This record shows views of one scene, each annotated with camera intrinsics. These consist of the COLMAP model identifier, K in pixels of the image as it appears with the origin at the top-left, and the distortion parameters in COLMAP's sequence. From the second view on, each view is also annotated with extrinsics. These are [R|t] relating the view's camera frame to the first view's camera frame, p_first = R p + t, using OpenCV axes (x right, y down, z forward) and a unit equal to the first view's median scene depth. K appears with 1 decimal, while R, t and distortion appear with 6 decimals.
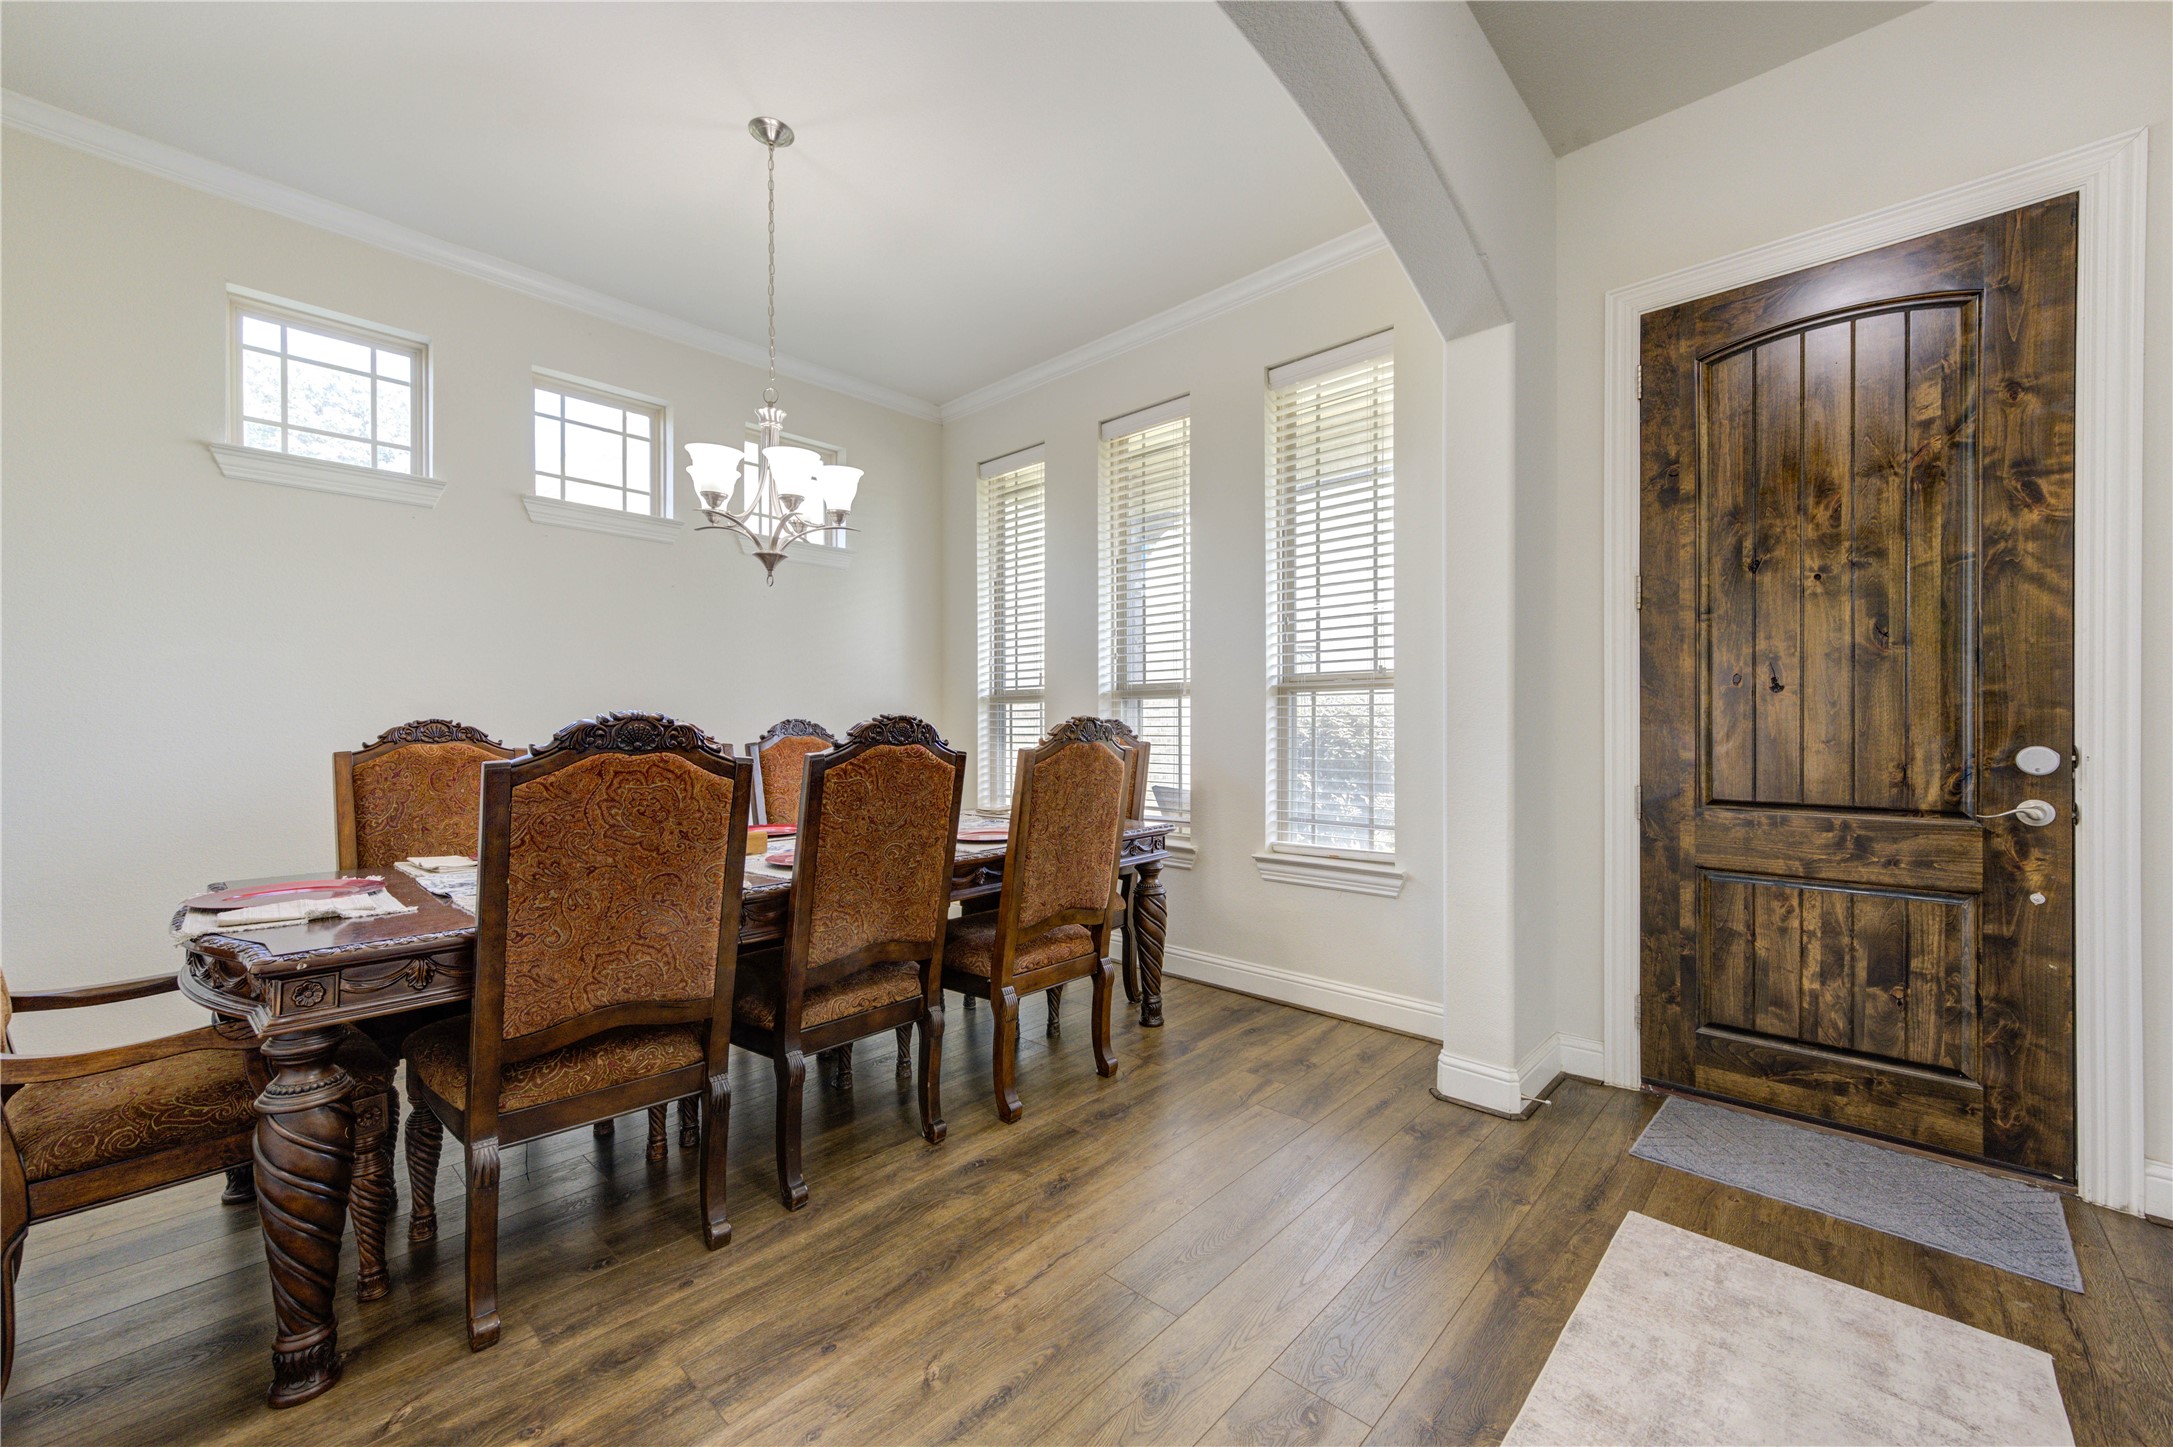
lens RADIAL K [[847.1, 0, 1086.5], [0, 847.1, 723.5], [0, 0, 1]] dist [-0.000871, 0.003483]
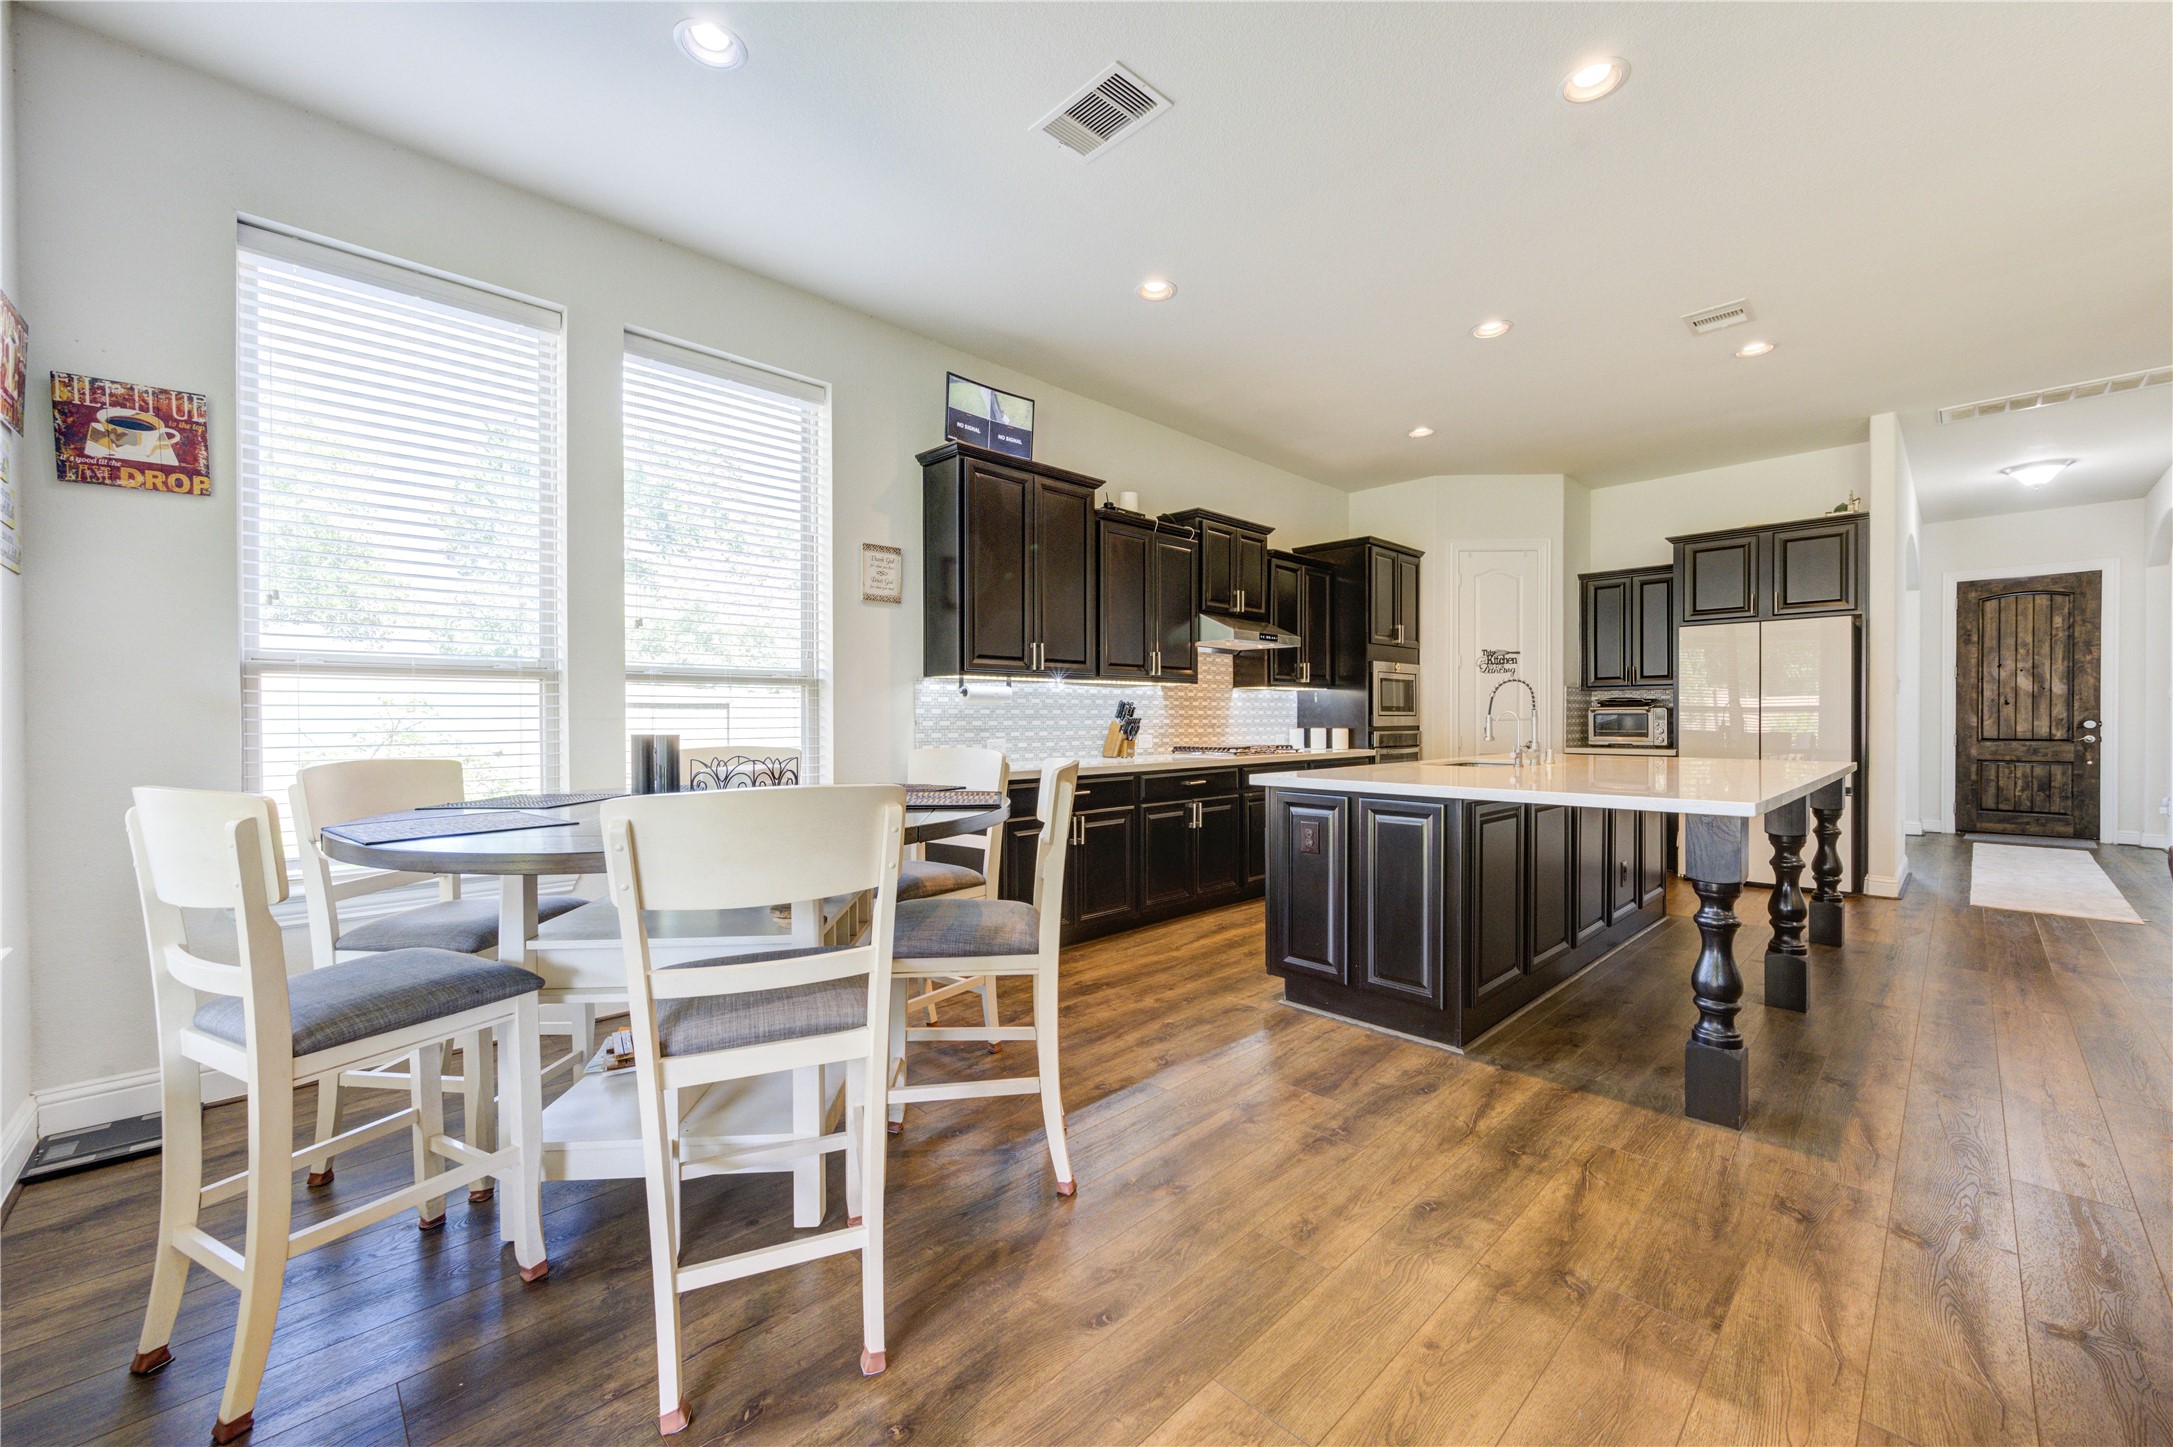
lens RADIAL K [[847.1, 0, 1086.5], [0, 847.1, 723.5], [0, 0, 1]] dist [-0.000871, 0.003483]
pose [[0.999123, -0.002076, -0.041830, -2.666050], [0.002459, 0.999956, 0.009095, -0.004785], [0.041809, -0.009190, 0.999083, -2.490061]]
